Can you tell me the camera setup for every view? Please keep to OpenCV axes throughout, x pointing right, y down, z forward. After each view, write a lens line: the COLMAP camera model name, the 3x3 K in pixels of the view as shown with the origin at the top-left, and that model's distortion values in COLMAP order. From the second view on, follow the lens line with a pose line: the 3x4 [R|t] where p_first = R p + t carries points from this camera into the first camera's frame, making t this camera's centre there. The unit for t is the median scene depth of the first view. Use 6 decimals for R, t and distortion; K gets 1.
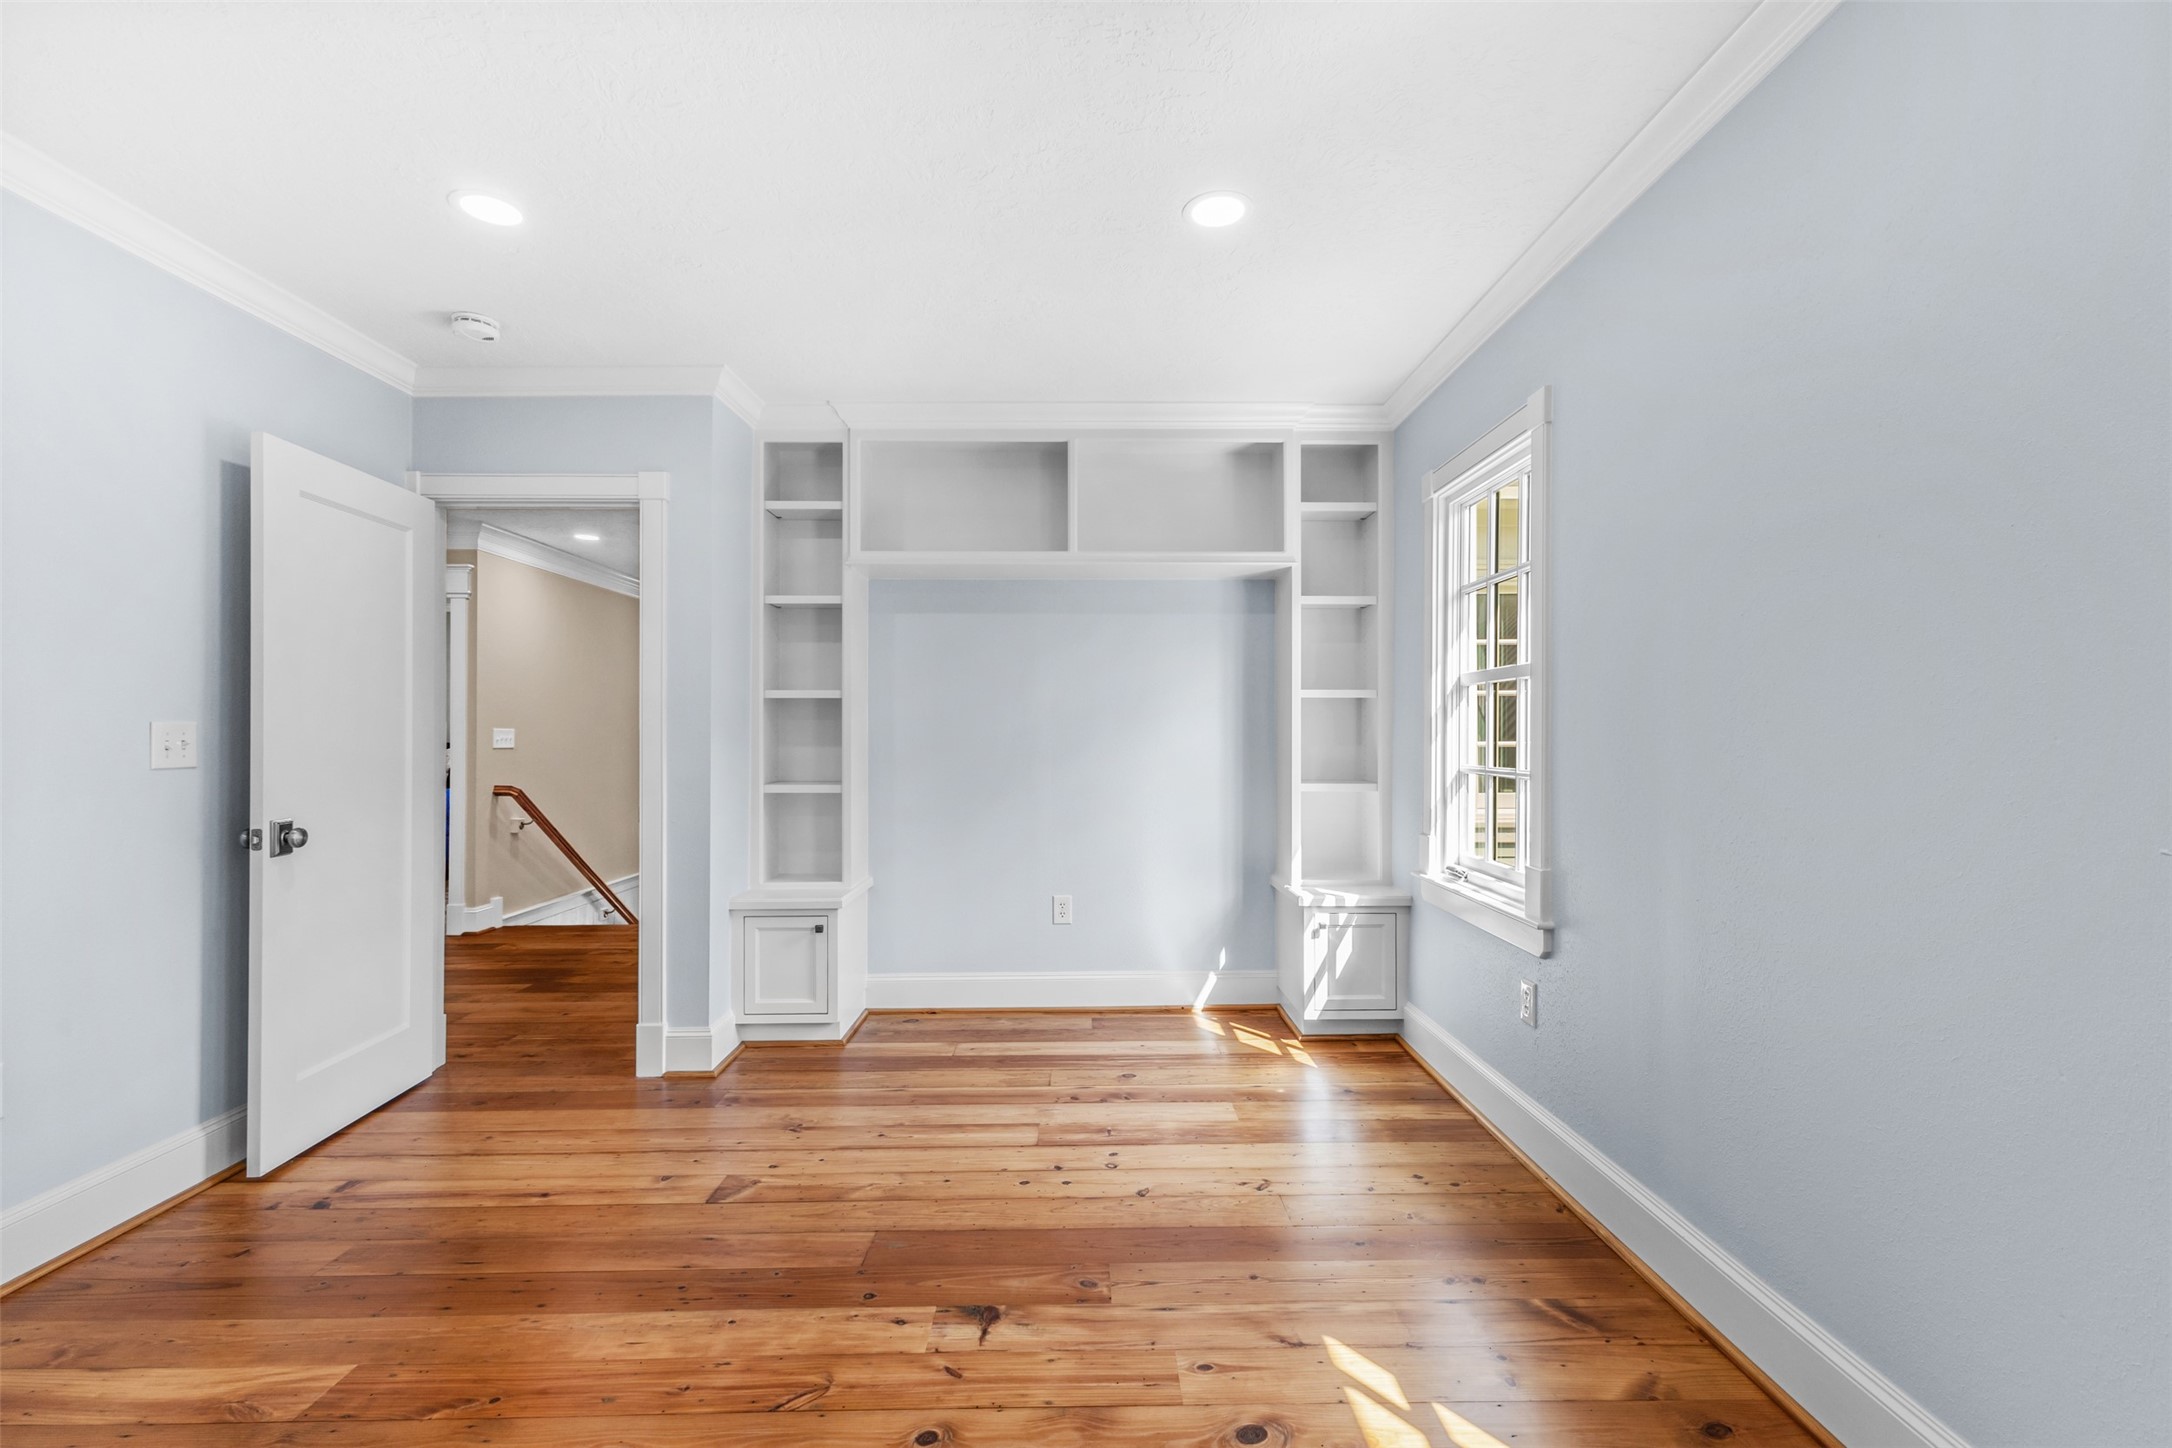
lens RADIAL K [[940.2, 0, 1086.5], [0, 940.2, 720.3], [0, 0, 1]] dist [0.008789, -0.000268]
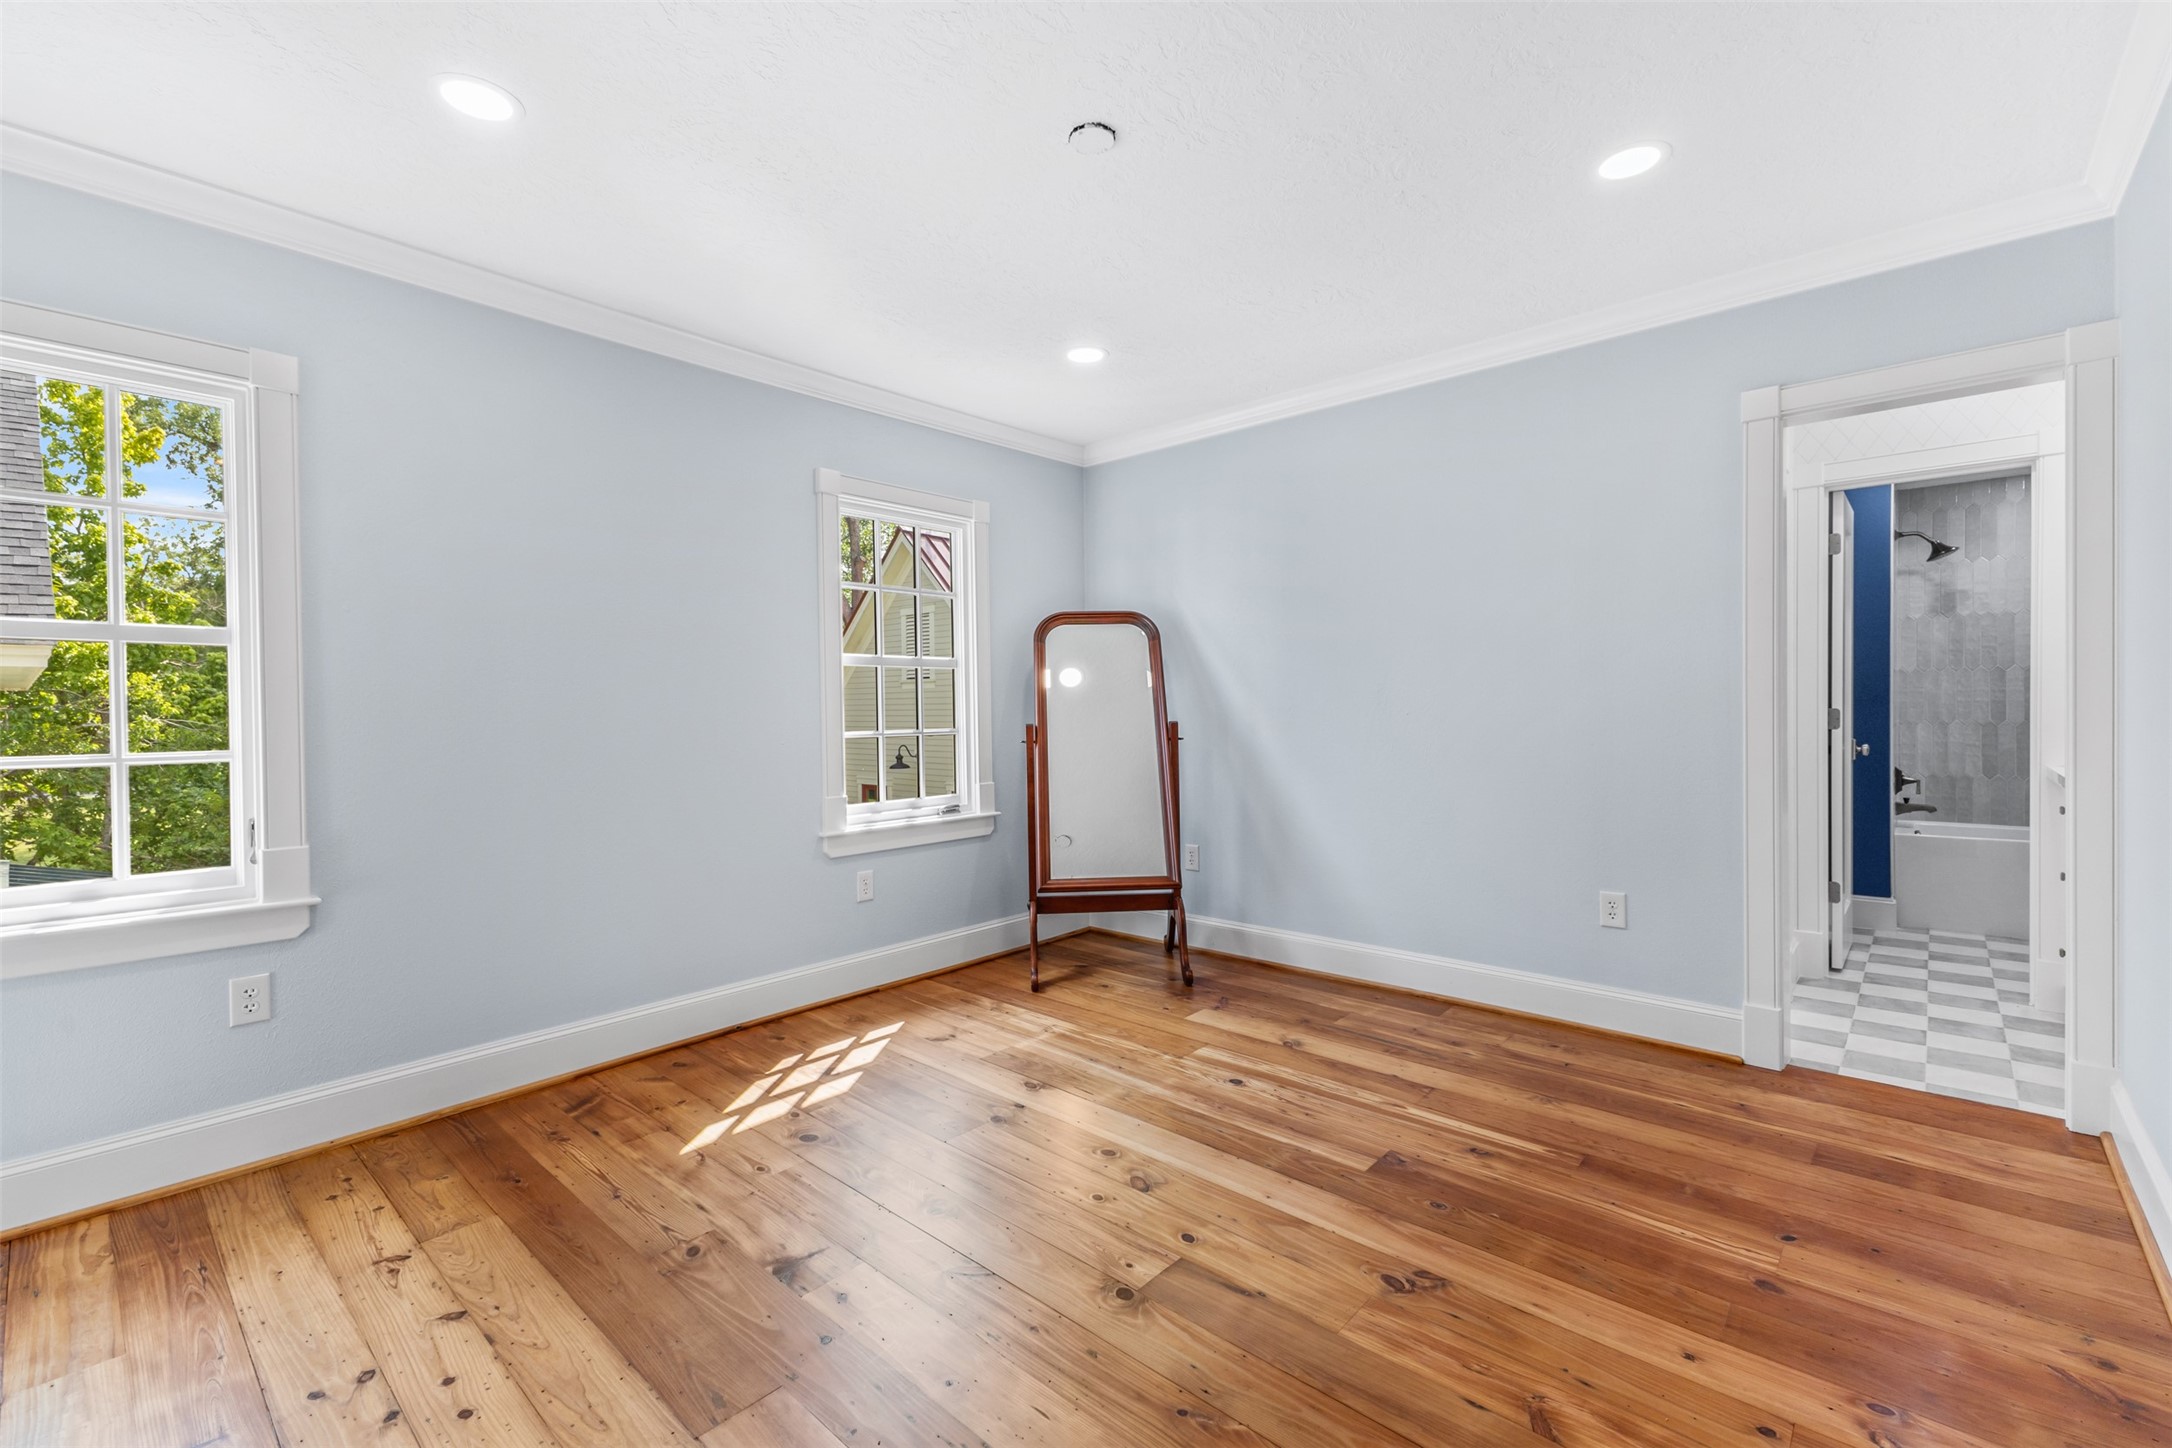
lens RADIAL K [[940.2, 0, 1086.5], [0, 940.2, 720.3], [0, 0, 1]] dist [0.008789, -0.000268]
pose [[-0.734949, -0.000954, 0.678122, -1.051675], [0.004520, 0.999970, 0.006305, 0.030260], [-0.678108, 0.007699, -0.734922, 1.547115]]
